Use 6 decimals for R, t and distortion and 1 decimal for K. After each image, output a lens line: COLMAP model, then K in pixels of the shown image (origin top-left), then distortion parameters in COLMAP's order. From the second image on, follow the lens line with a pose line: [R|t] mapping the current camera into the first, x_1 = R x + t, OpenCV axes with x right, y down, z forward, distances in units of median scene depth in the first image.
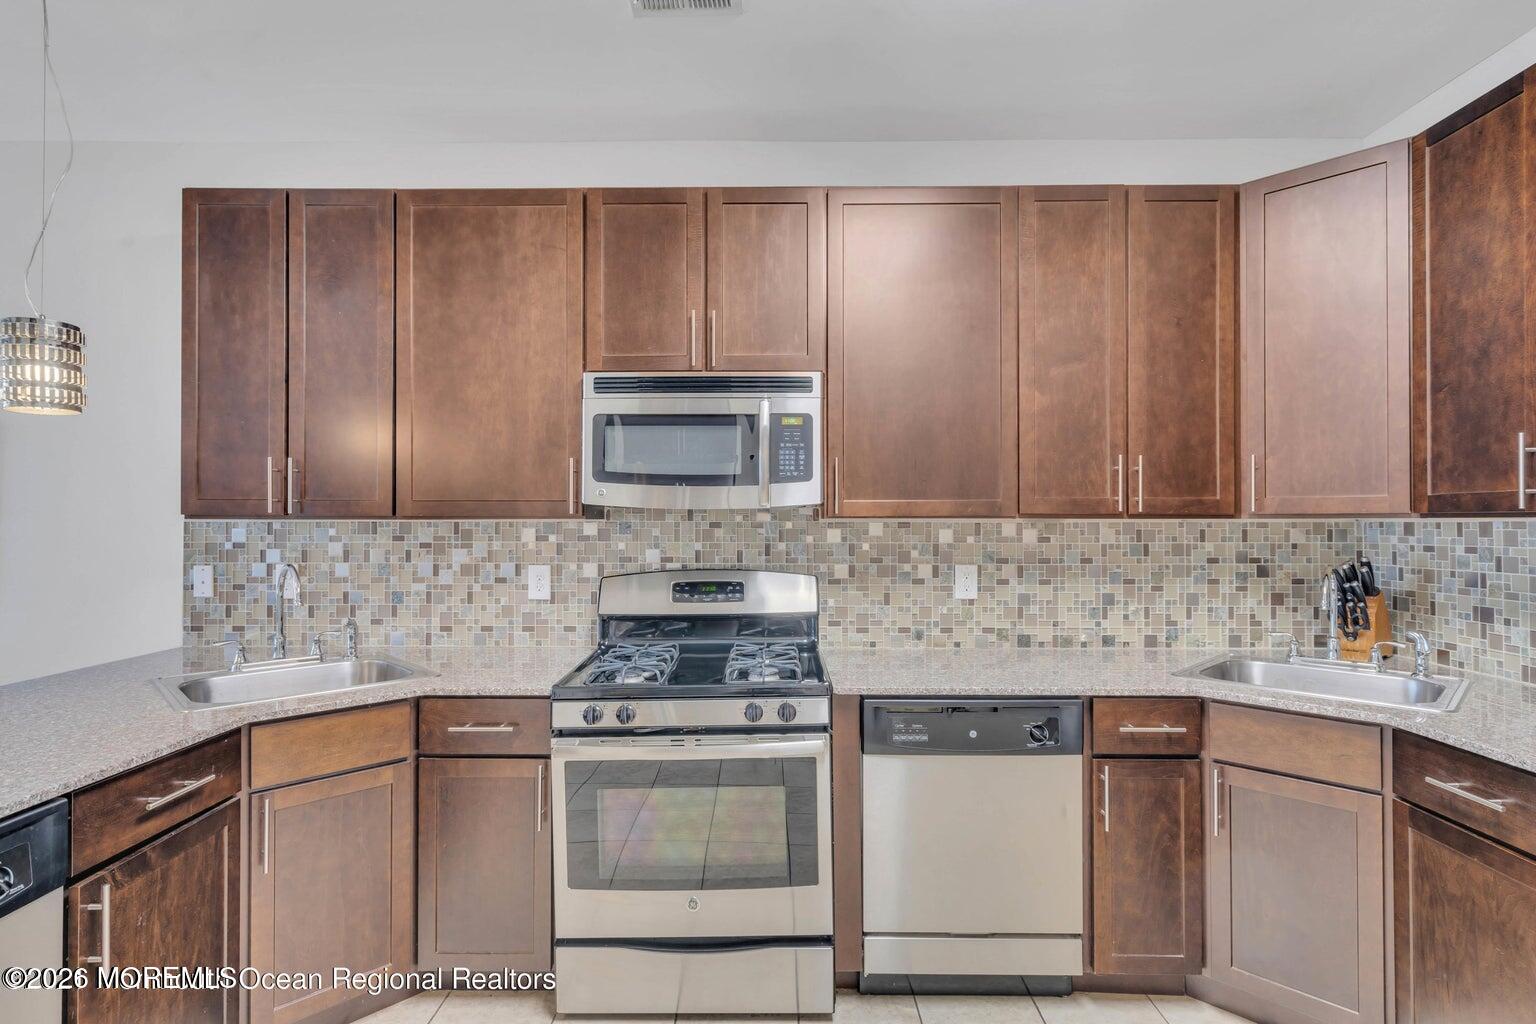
lens RADIAL K [[763.8, 0, 768.0], [0, 763.8, 512.0], [0, 0, 1]] dist [-0.001342, 0.001079]
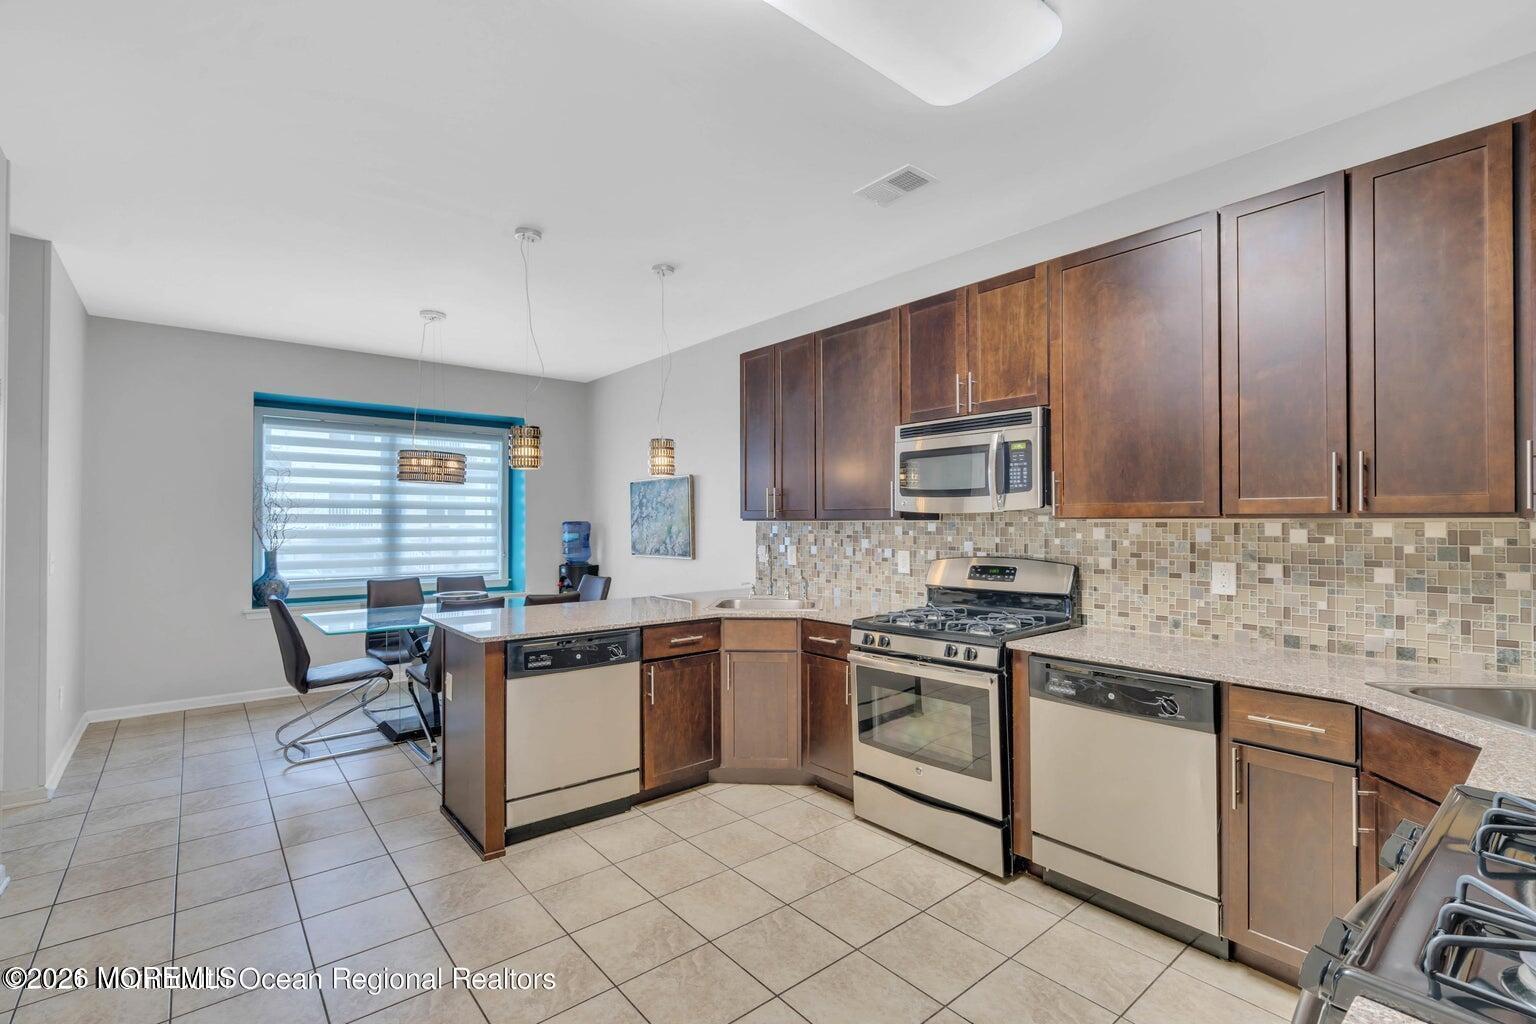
lens RADIAL K [[691.3, 0, 768.0], [0, 691.3, 512.0], [0, 0, 1]] dist [-0.001063, 0.000284]
pose [[0.649896, -0.012026, -0.759928, 0.637960], [0.011721, 0.999914, -0.005800, -0.002622], [0.759933, -0.005138, 0.649982, -0.110757]]
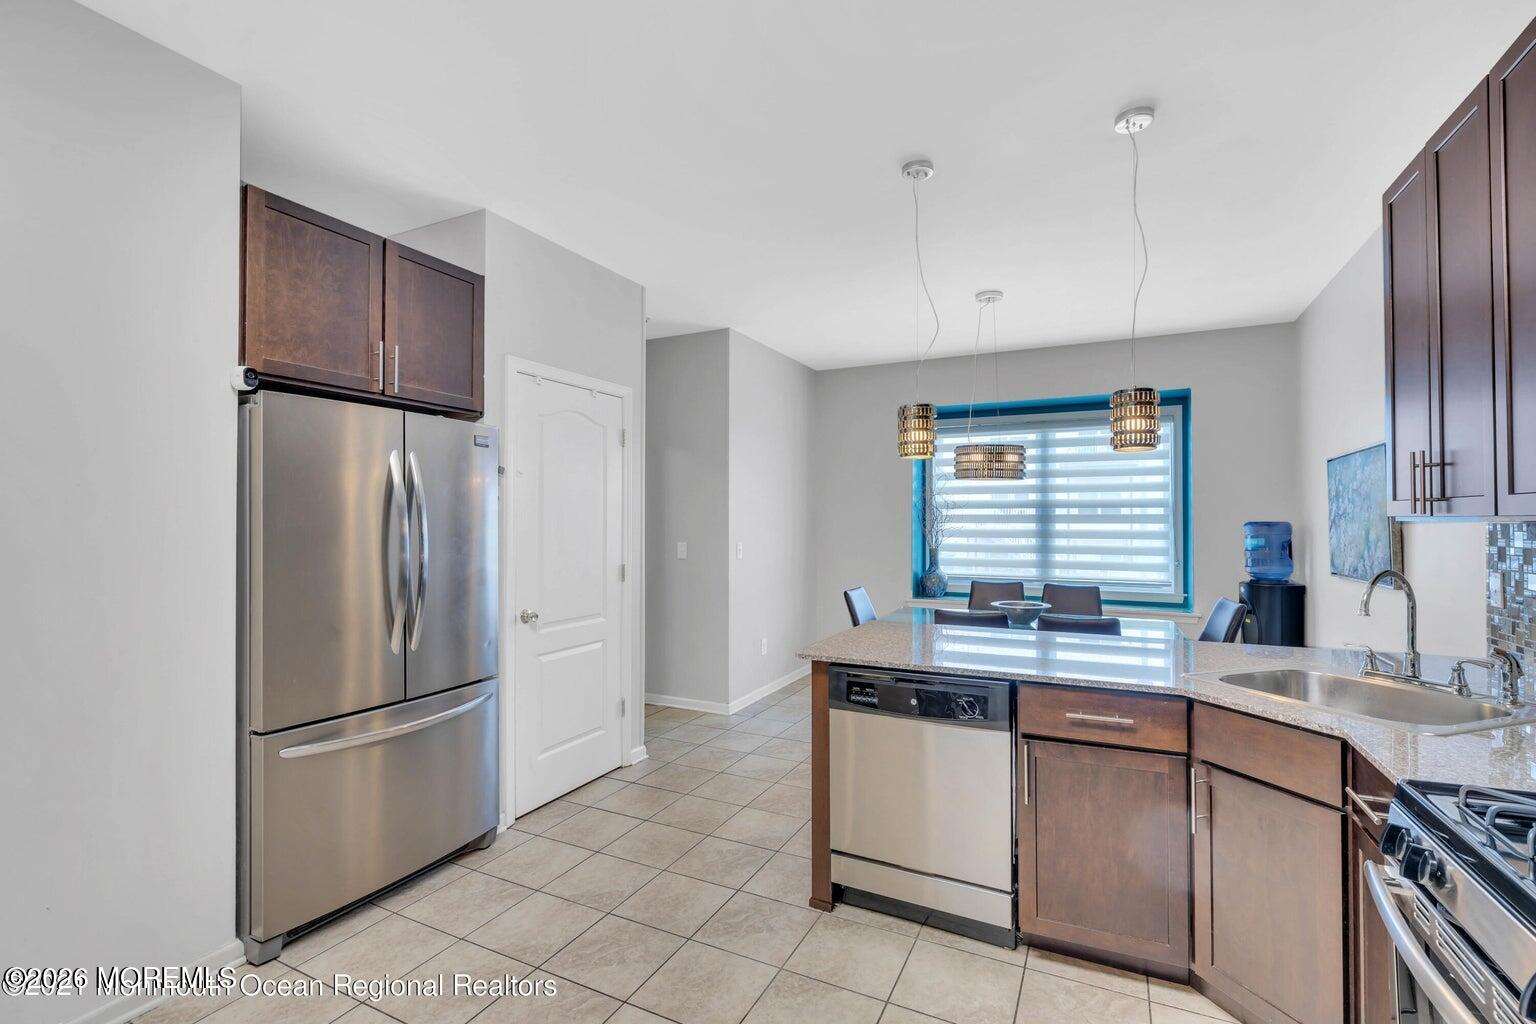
lens RADIAL K [[691.3, 0, 768.0], [0, 691.3, 512.0], [0, 0, 1]] dist [-0.001063, 0.000284]
pose [[-0.435268, -0.012776, -0.900210, 0.410537], [0.012769, 0.999711, -0.020362, 0.004668], [0.900210, -0.020358, -0.434979, 0.648684]]
